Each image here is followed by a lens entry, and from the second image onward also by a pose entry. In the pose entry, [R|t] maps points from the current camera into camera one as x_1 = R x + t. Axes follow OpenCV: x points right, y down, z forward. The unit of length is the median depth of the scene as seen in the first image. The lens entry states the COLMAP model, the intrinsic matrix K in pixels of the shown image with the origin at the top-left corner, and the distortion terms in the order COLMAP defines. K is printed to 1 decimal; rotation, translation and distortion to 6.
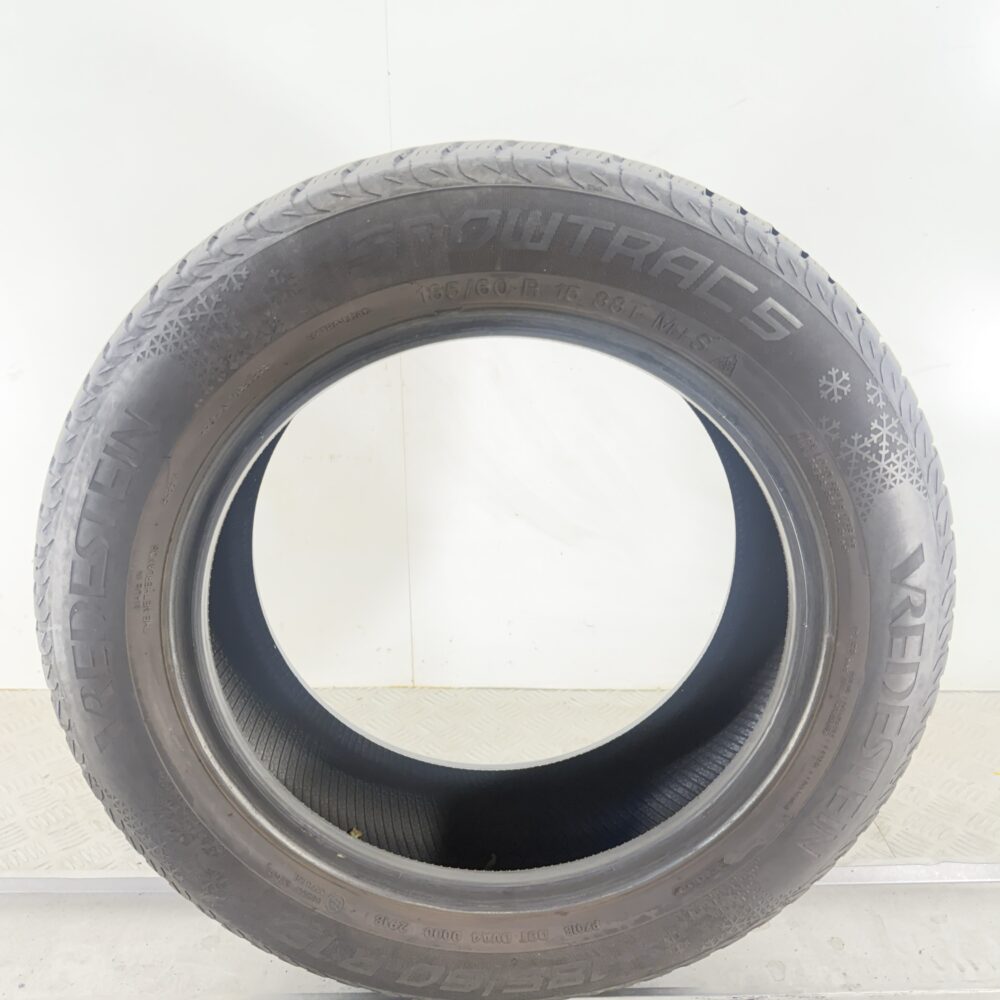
lens RADIAL K [[979.4, 0, 498.6], [0, 979.4, 502.4], [0, 0, 1]] dist [0.132296, 0.000000]
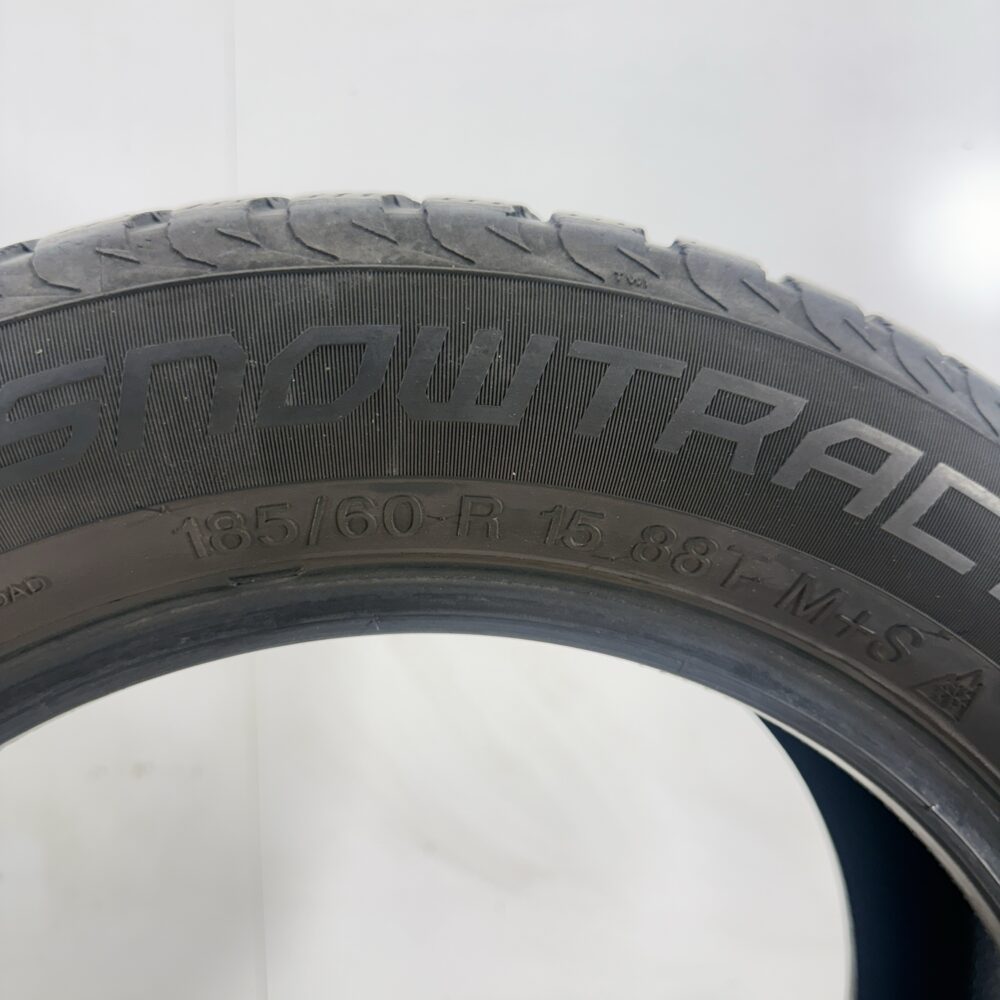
lens RADIAL K [[979.4, 0, 501.7], [0, 979.4, 500.9], [0, 0, 1]] dist [0.132296, 0.000000]
pose [[0.995321, -0.010765, 0.096026, 0.004798], [0.030607, 0.977728, -0.207634, -0.144369], [-0.091652, 0.209601, 0.973482, 0.624820]]
